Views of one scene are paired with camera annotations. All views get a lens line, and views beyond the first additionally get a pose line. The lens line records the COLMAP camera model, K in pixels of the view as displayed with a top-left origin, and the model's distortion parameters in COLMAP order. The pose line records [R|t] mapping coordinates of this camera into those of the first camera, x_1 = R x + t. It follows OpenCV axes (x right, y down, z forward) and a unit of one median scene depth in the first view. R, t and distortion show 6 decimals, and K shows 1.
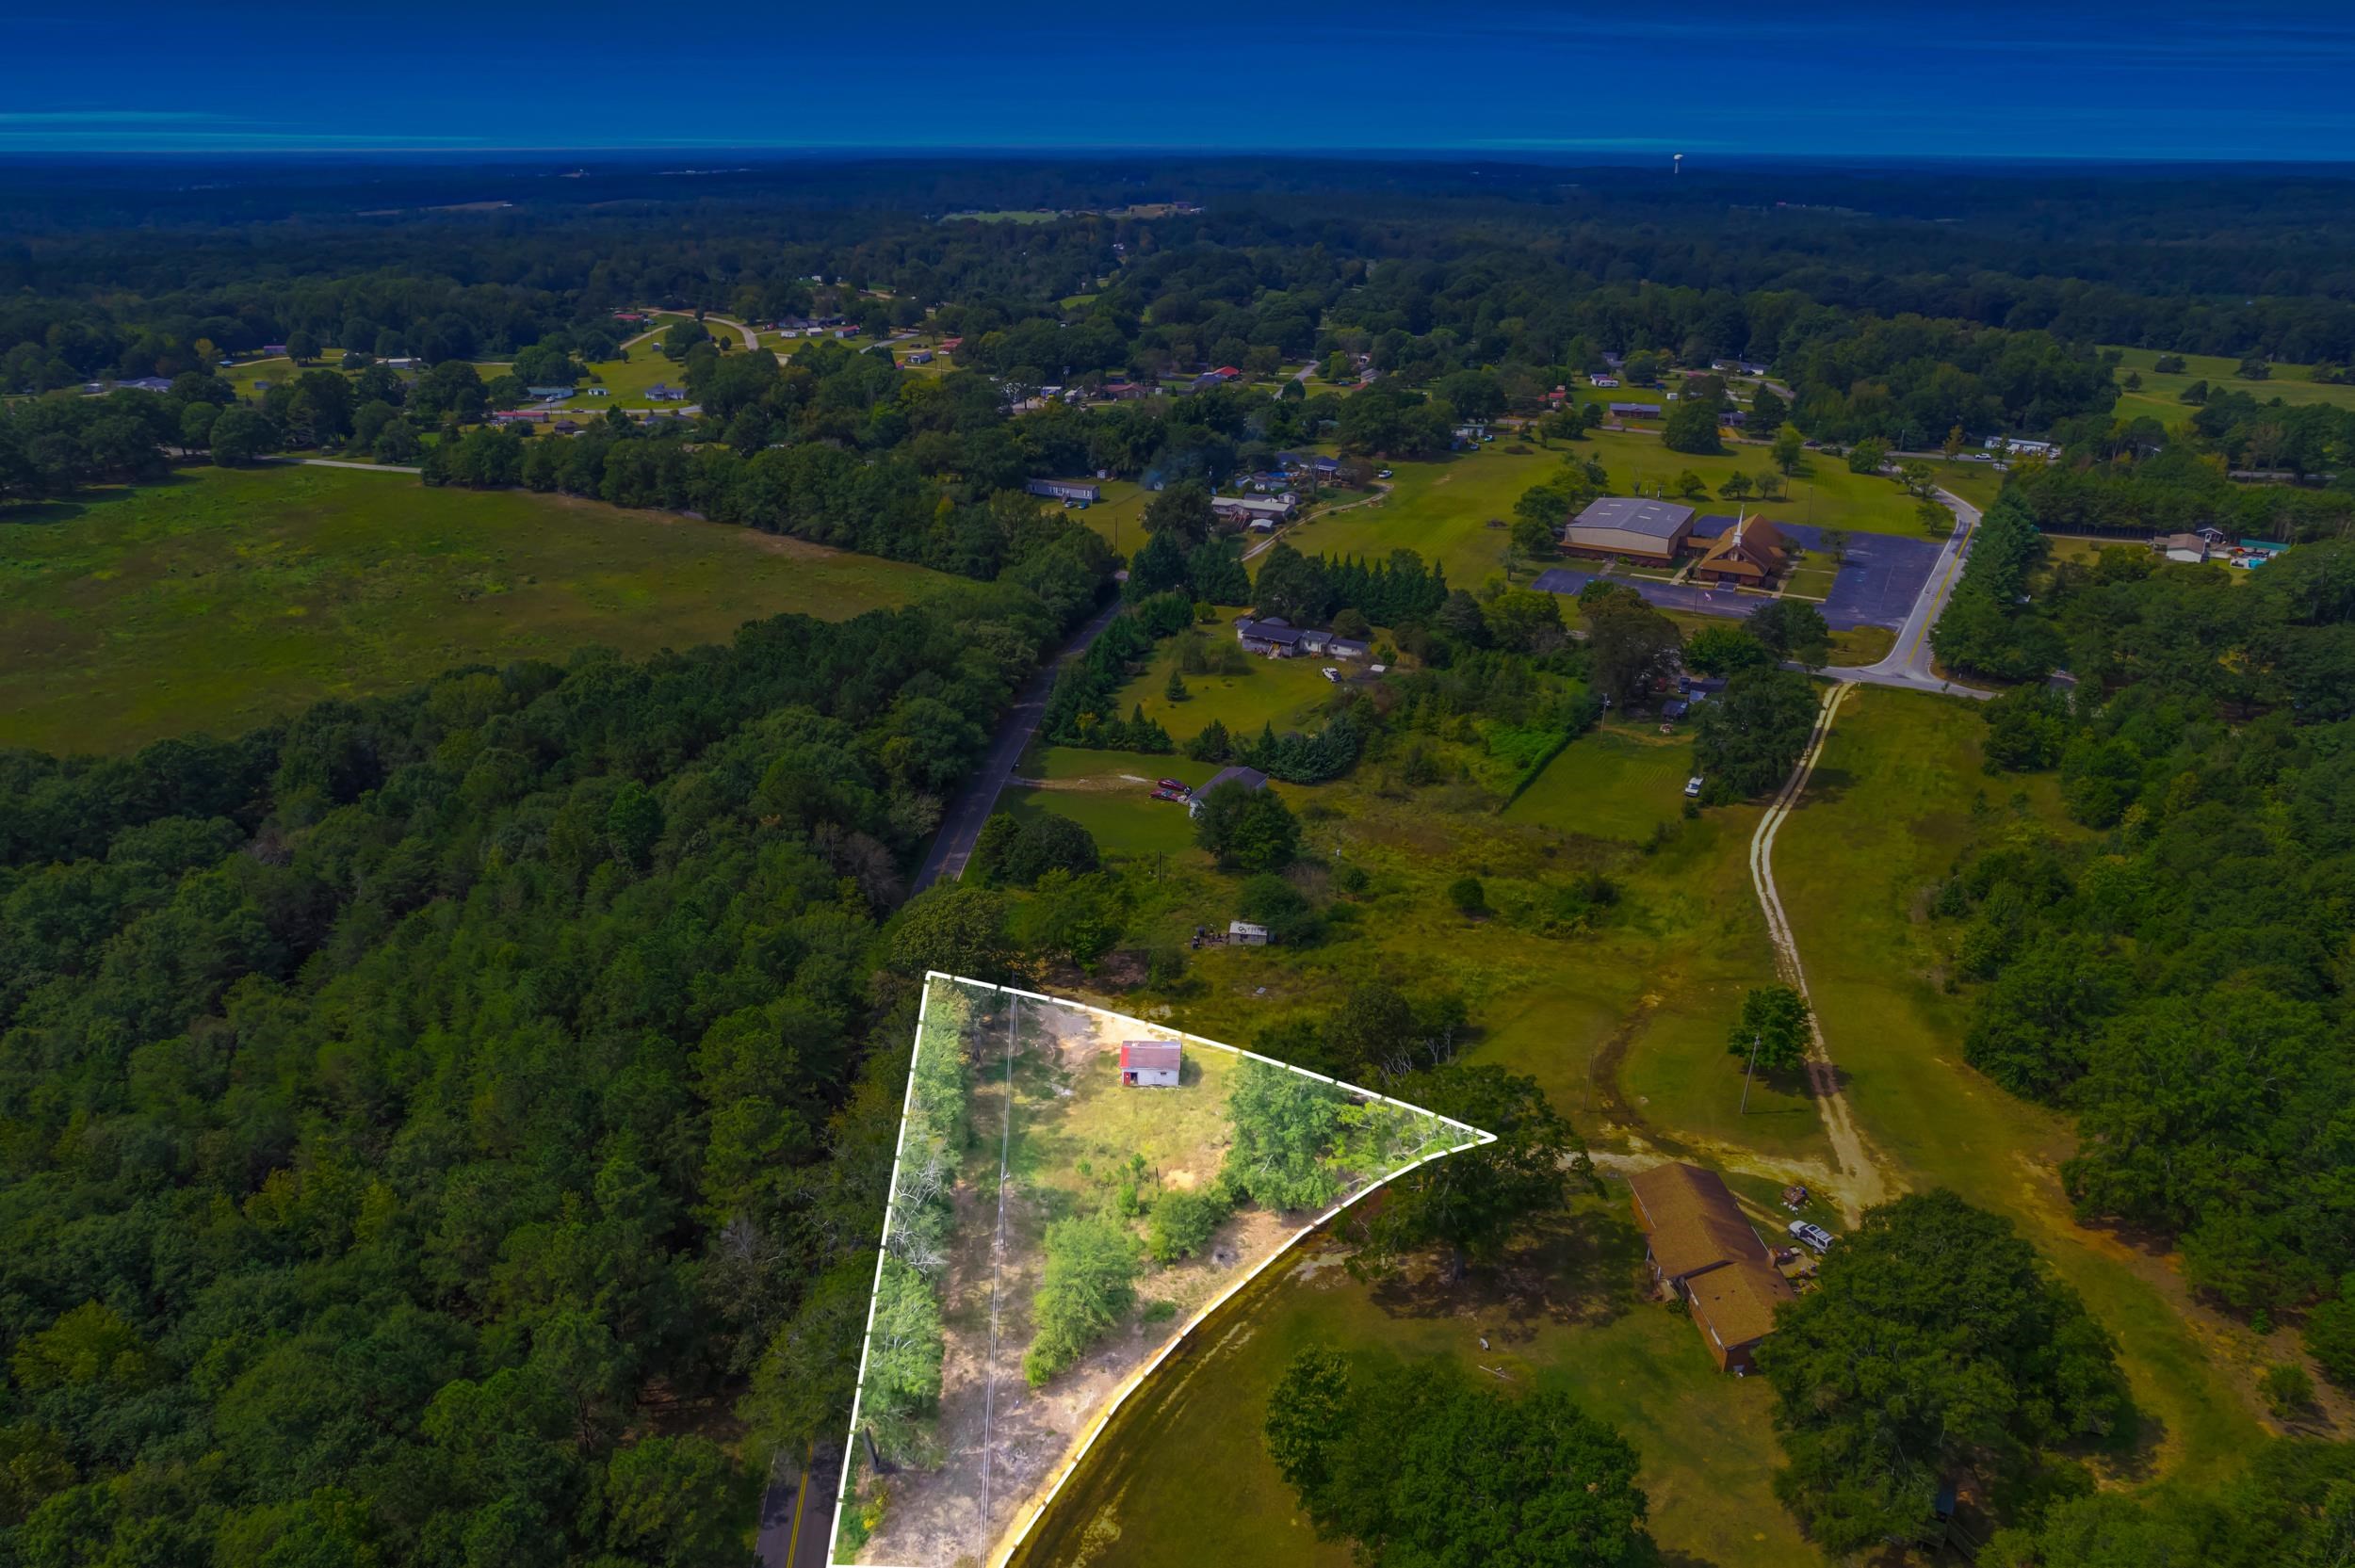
lens RADIAL K [[1505.3, 0, 1182.9], [0, 1505.3, 848.3], [0, 0, 1]] dist [-0.054489, 0.033552]
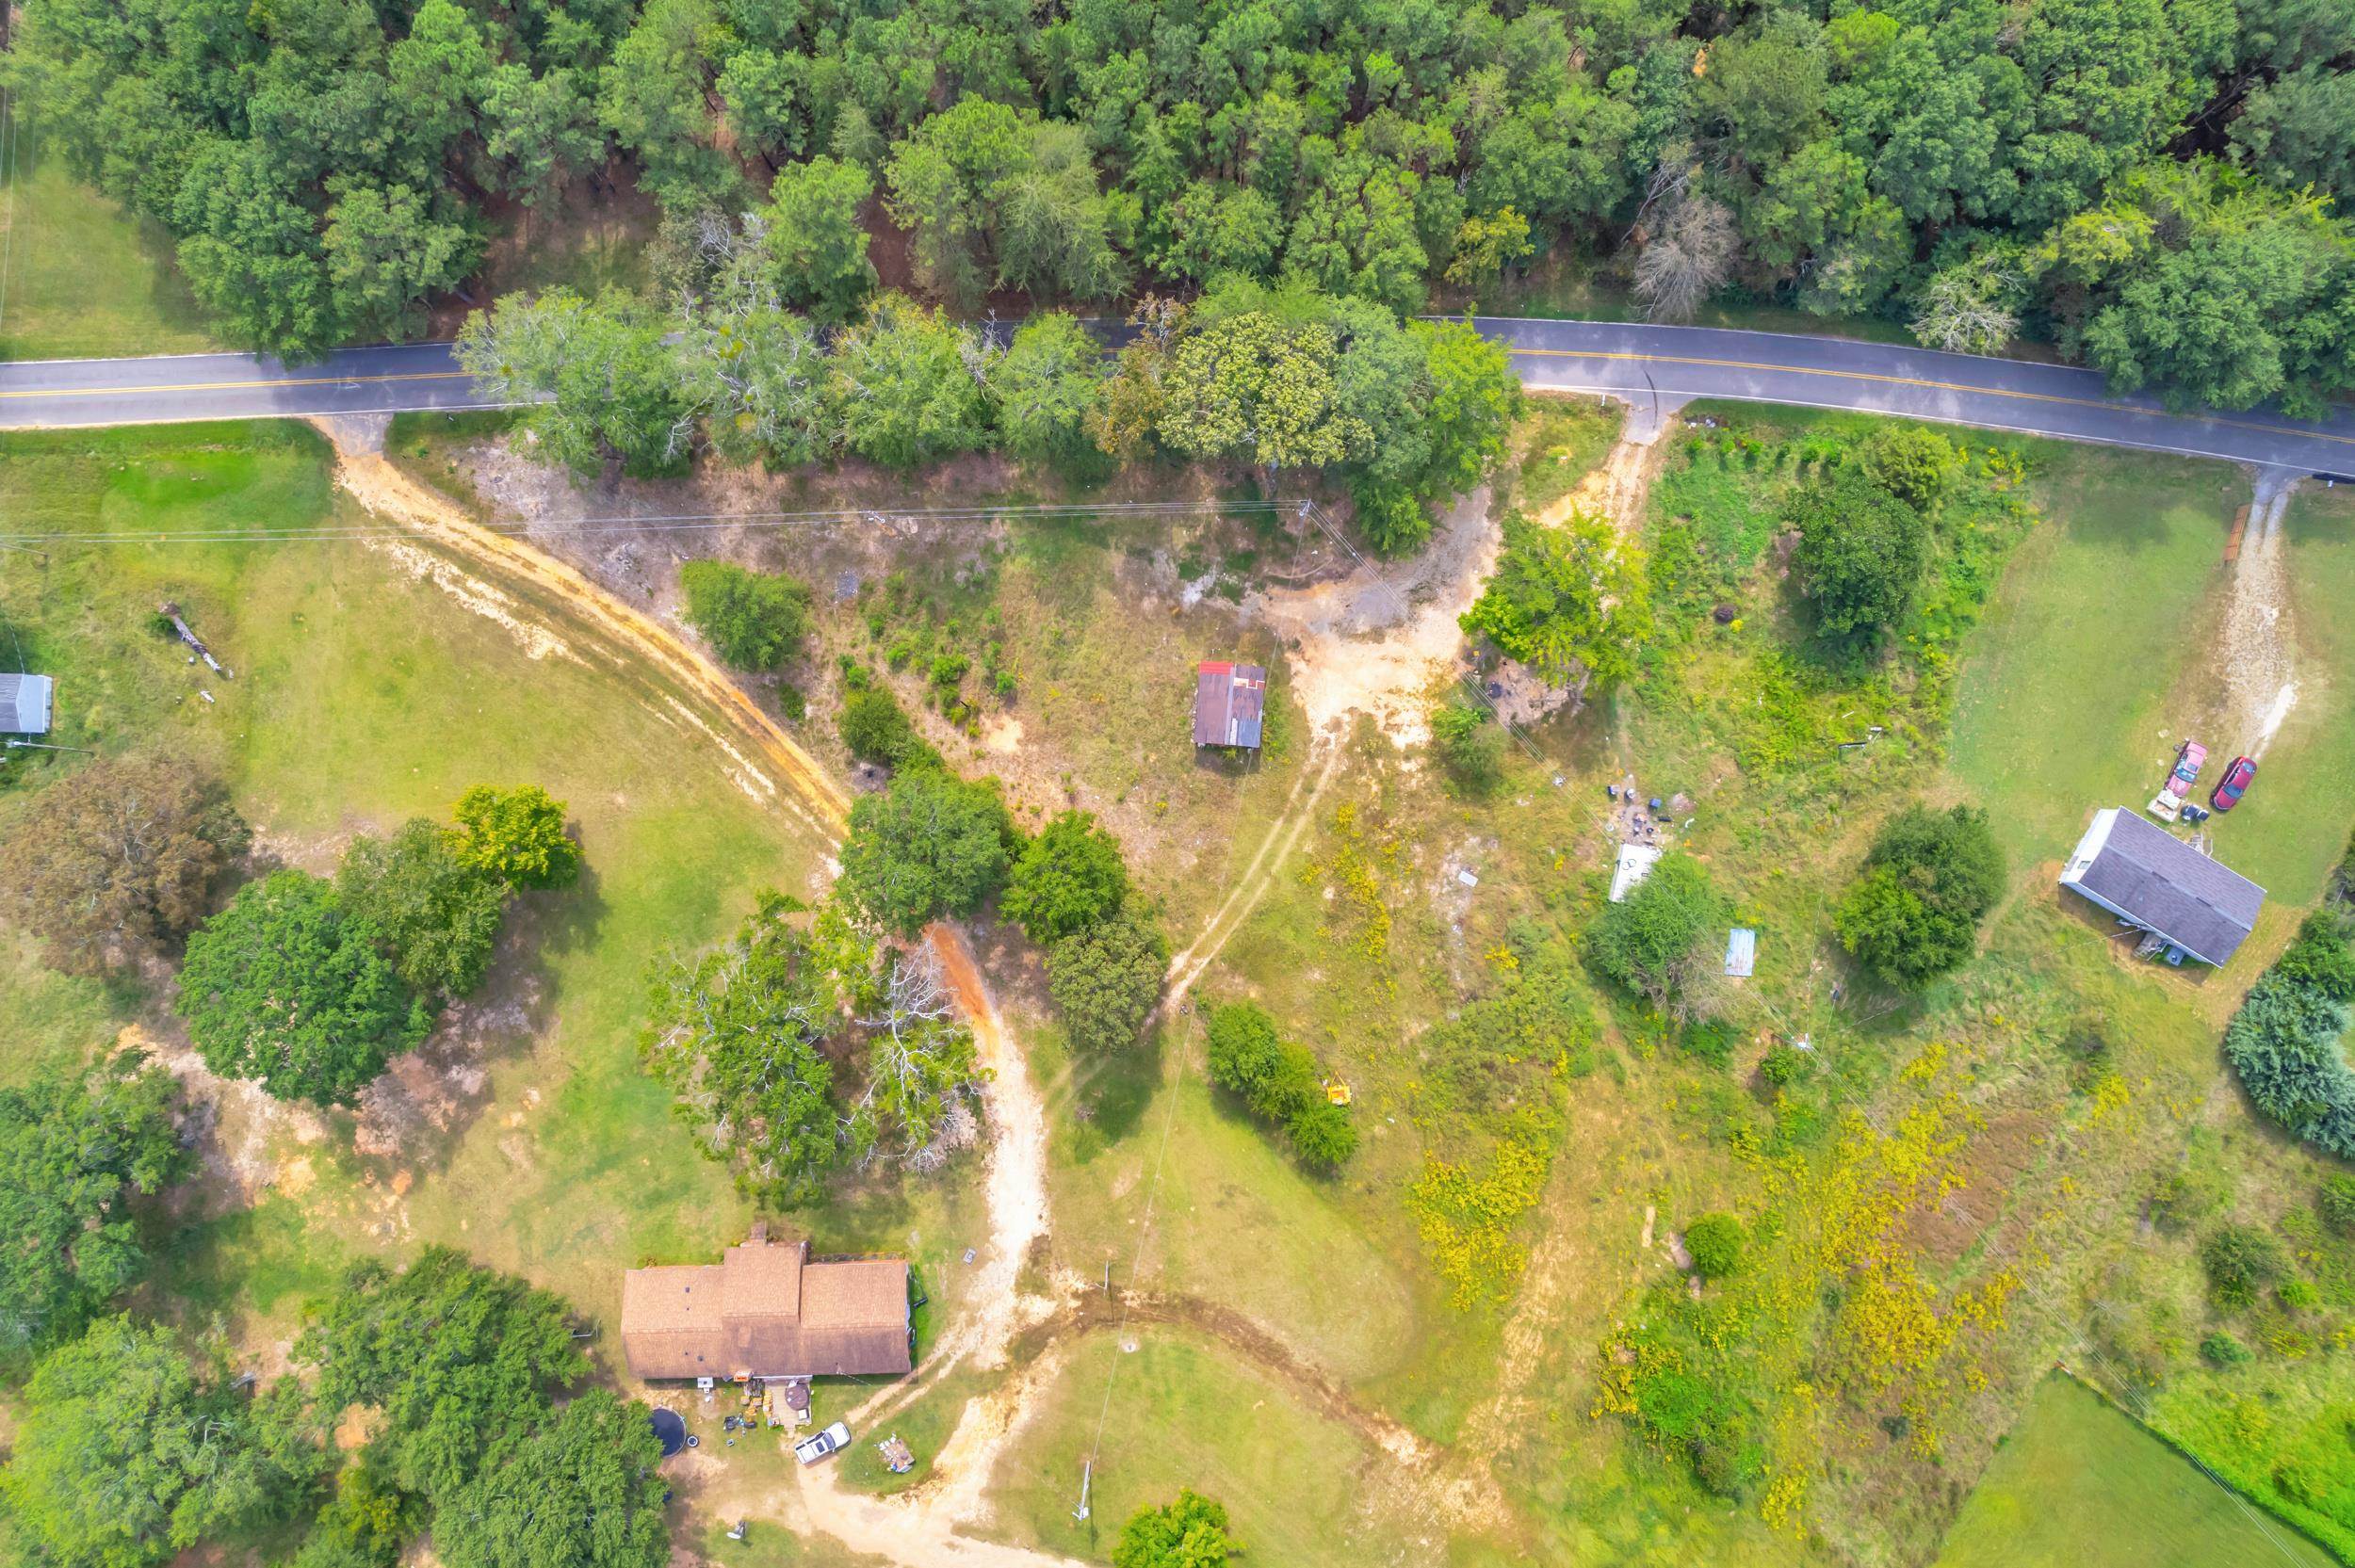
lens RADIAL K [[1532.4, 0, 1177.5], [0, 1532.4, 784.0], [0, 0, 1]] dist [-0.060439, 0.048314]
pose [[-0.052227, 0.998469, -0.018217, 0.024437], [-0.426584, -0.005812, 0.904429, -0.398975], [0.902939, 0.055007, 0.426235, 0.494050]]
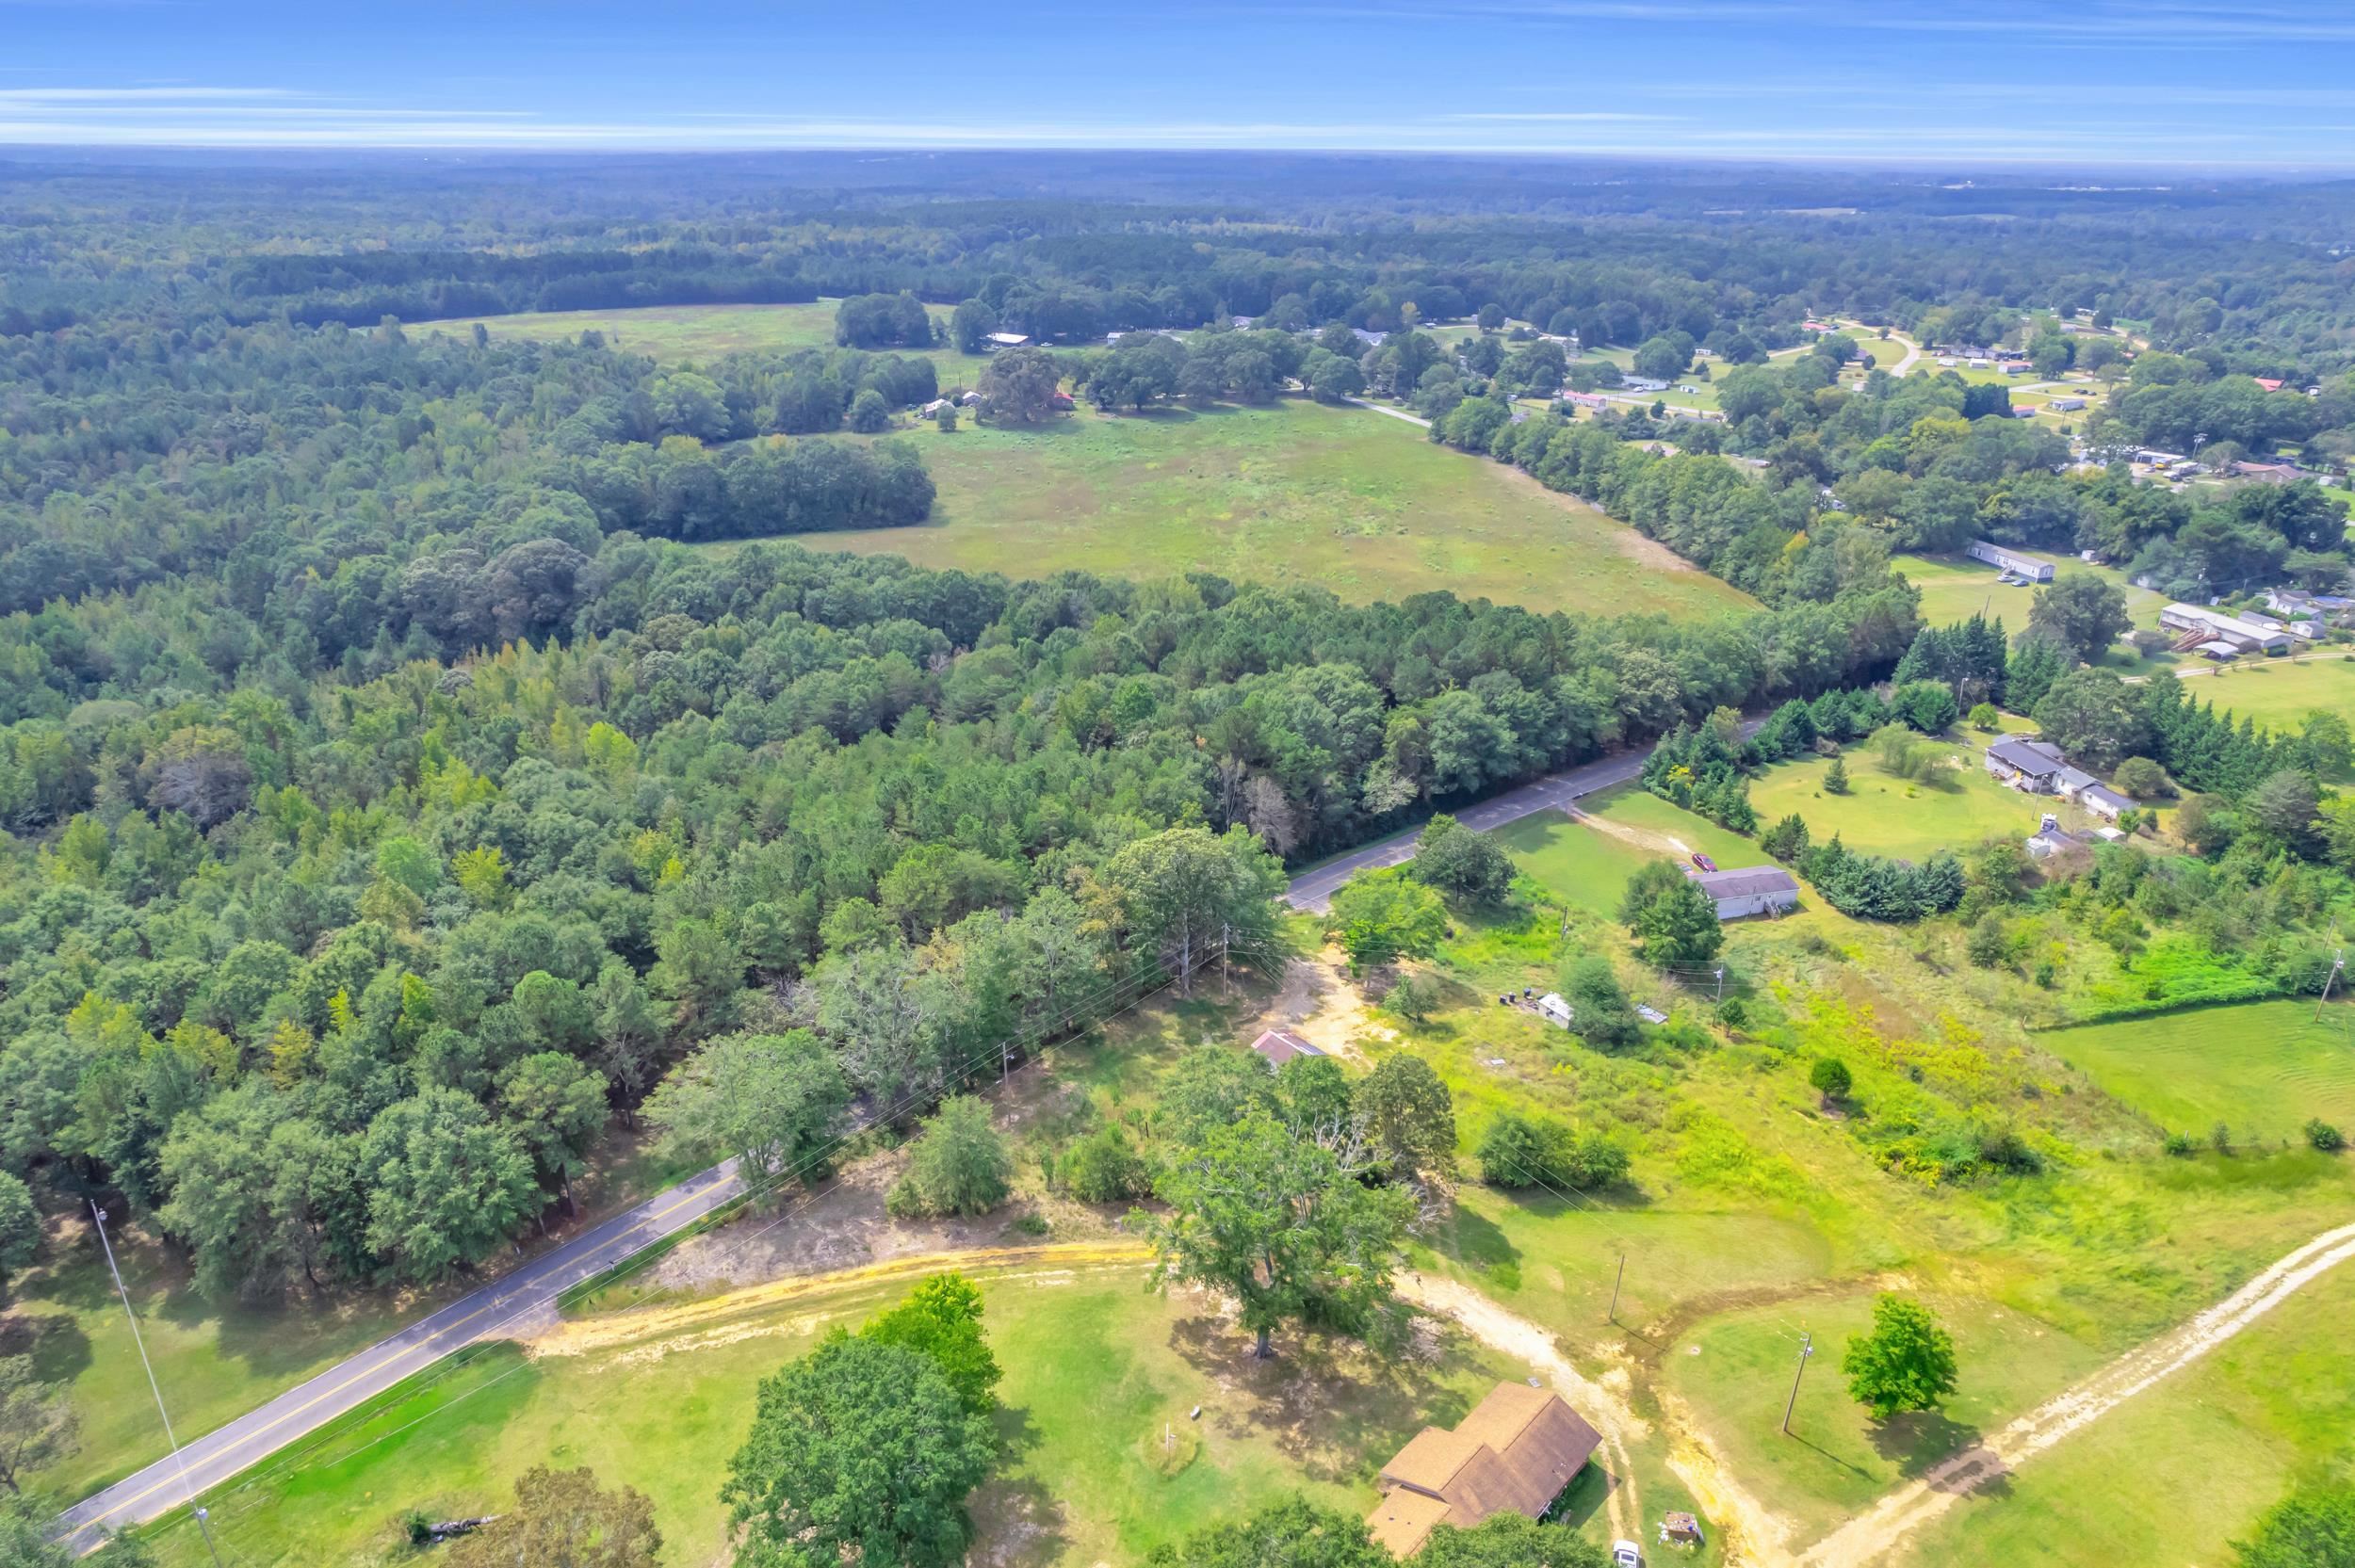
lens RADIAL K [[1532.4, 0, 1177.5], [0, 1532.4, 784.0], [0, 0, 1]] dist [-0.060439, 0.048314]
pose [[0.675865, 0.294684, -0.675550, 0.421368], [-0.326749, 0.941393, 0.083748, -0.066791], [0.660638, 0.164133, 0.732543, 0.135496]]
